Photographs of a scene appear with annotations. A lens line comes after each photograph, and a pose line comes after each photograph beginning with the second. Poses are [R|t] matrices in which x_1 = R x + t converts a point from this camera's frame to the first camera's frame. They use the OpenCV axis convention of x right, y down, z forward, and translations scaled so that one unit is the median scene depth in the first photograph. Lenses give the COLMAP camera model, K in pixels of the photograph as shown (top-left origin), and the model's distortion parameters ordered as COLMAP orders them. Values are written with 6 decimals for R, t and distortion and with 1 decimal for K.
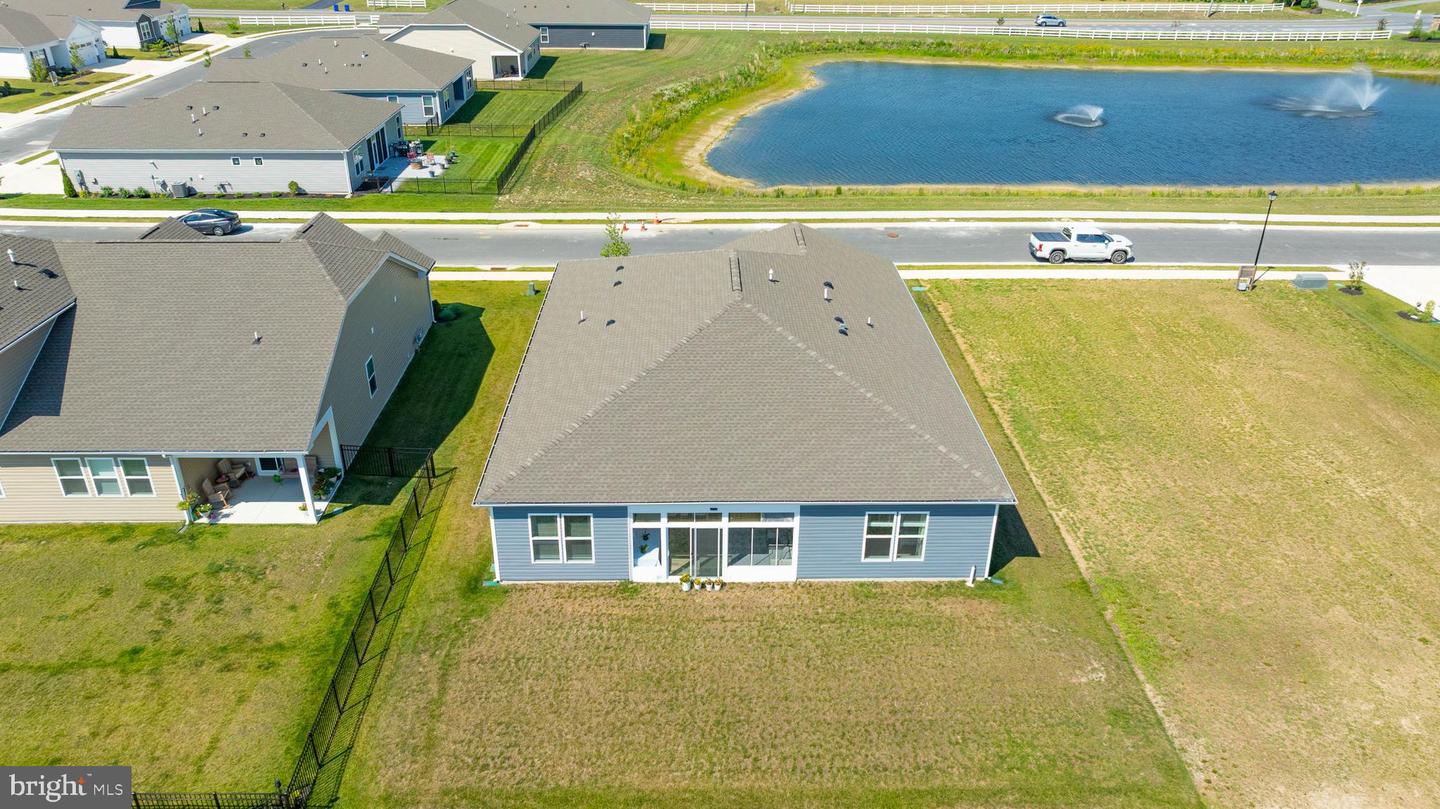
lens RADIAL K [[1032.3, 0, 716.2], [0, 1032.3, 374.1], [0, 0, 1]] dist [-0.026760, 0.005991]
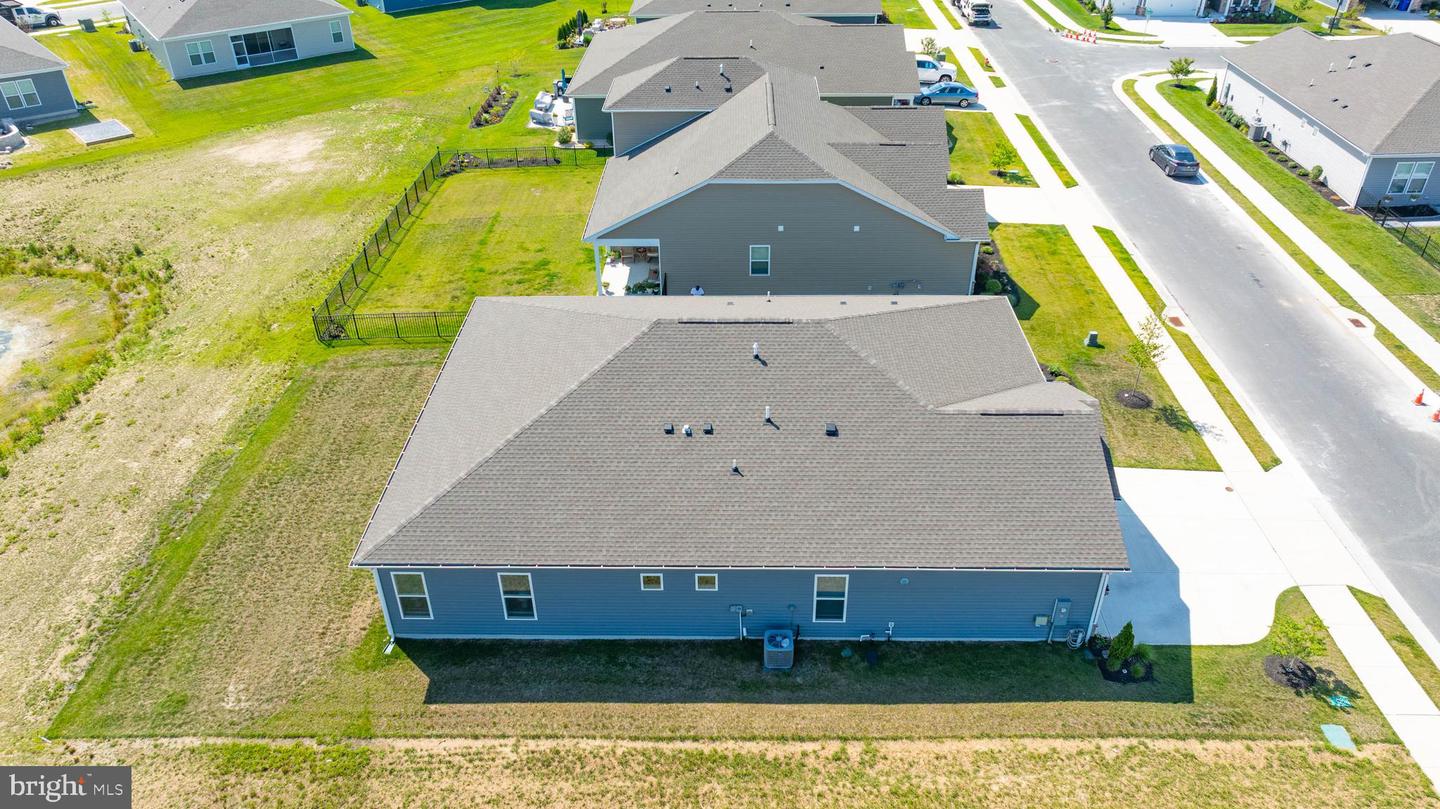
lens RADIAL K [[1032.3, 0, 716.2], [0, 1032.3, 374.1], [0, 0, 1]] dist [-0.026760, 0.005991]
pose [[-0.044381, 0.515321, -0.855847, 0.851053], [-0.419143, 0.768039, 0.484185, -0.515743], [0.906835, 0.380212, 0.181907, 0.923797]]
